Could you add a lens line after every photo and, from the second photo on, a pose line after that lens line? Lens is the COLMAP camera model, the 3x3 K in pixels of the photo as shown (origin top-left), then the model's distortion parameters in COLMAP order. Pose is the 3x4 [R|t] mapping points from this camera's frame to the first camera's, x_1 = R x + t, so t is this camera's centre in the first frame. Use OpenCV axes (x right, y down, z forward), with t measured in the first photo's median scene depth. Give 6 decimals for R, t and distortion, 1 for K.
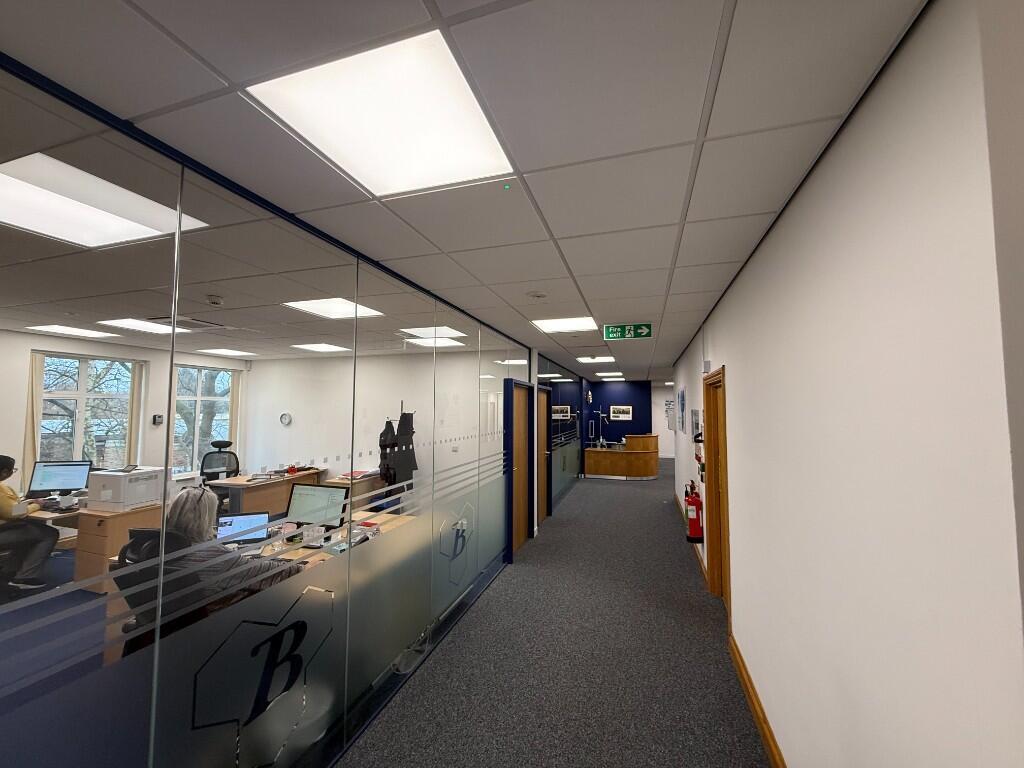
lens RADIAL K [[408.8, 0, 512.5], [0, 408.8, 385.2], [0, 0, 1]] dist [-0.000648, 0.000097]
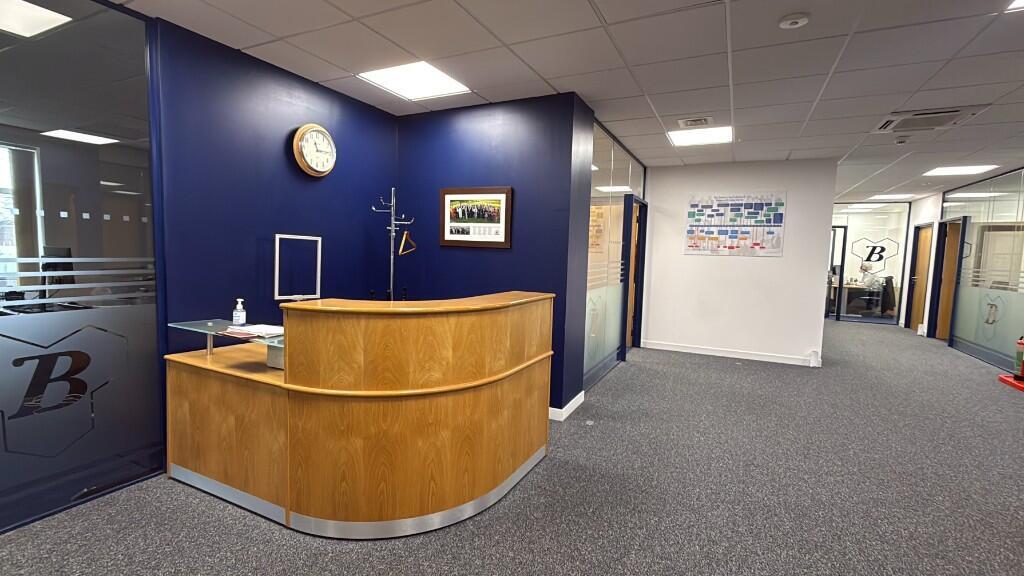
lens RADIAL K [[457.9, 0, 512.1], [0, 457.9, 287.2], [0, 0, 1]] dist [-0.001299, -0.000137]
pose [[0.987364, 0.038559, -0.153708, 0.345342], [-0.016684, 0.989849, 0.141141, 0.070134], [0.157590, -0.136793, 0.977984, 0.677324]]
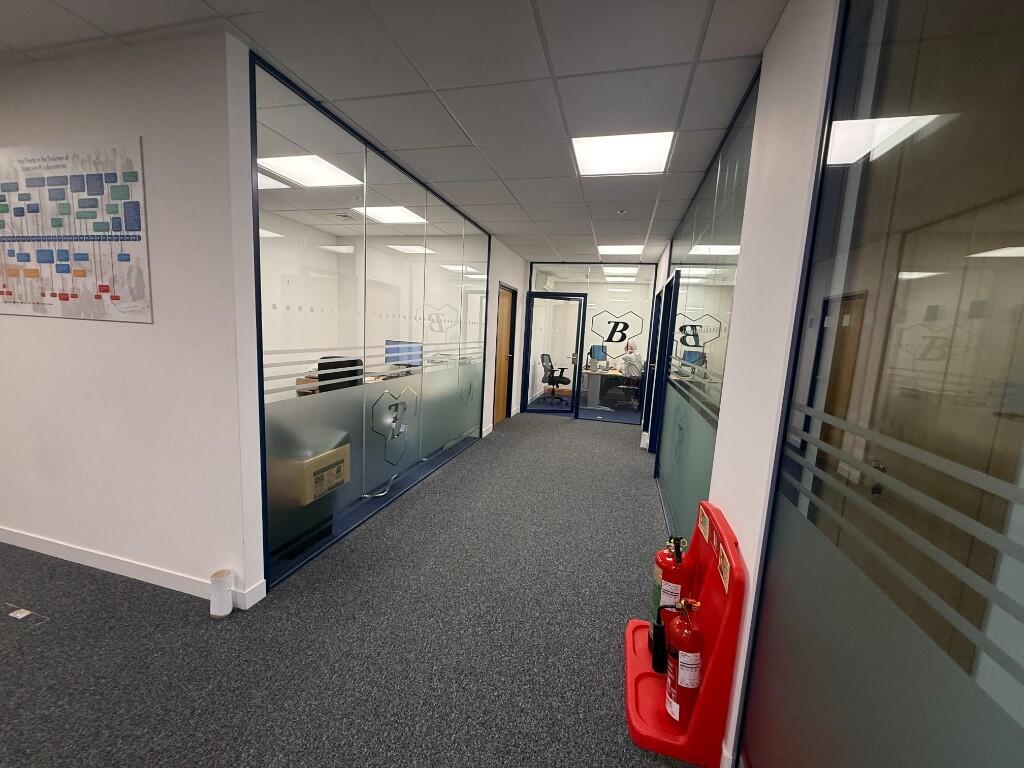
lens RADIAL K [[408.8, 0, 512.0], [0, 408.8, 384.5], [0, 0, 1]] dist [-0.000648, 0.000097]
pose [[0.997796, 0.046357, 0.047482, 0.689115], [-0.054644, 0.979961, 0.191549, 0.086956], [-0.037651, -0.193722, 0.980334, 1.033338]]
